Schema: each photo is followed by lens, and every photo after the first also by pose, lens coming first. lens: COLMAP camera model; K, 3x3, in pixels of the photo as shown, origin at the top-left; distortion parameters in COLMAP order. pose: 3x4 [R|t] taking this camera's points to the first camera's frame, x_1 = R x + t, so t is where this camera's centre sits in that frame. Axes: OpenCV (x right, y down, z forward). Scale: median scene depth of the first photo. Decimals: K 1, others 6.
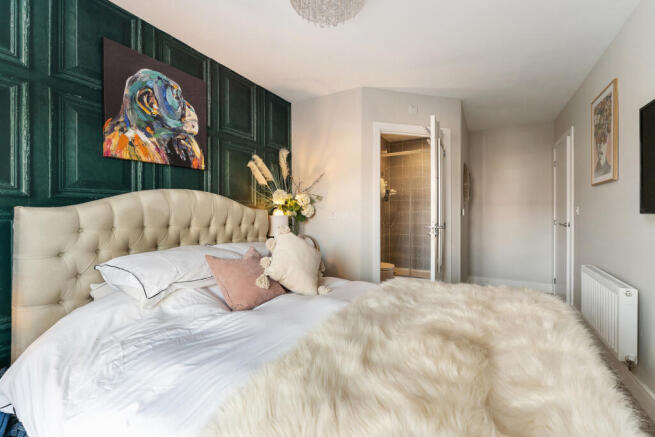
lens RADIAL K [[284.0, 0, 327.2], [0, 284.0, 211.8], [0, 0, 1]] dist [-0.001289, -0.000071]
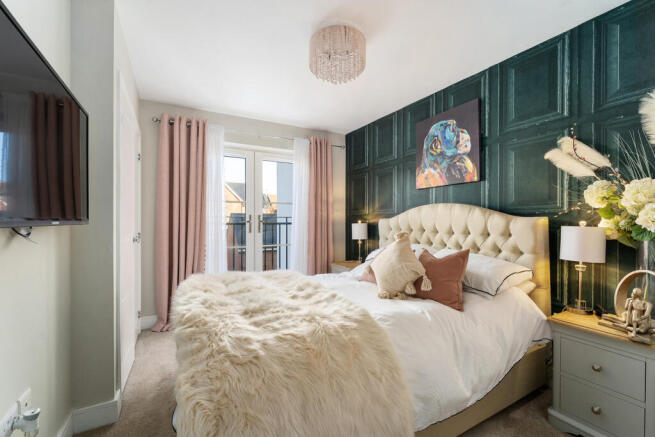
lens RADIAL K [[284.0, 0, 328.2], [0, 284.0, 221.8], [0, 0, 1]] dist [-0.001289, -0.000071]
pose [[-0.522191, 0.002607, -0.852824, 0.856035], [-0.003719, 0.999979, 0.005333, 0.001405], [0.852820, 0.005957, -0.522171, 1.201072]]
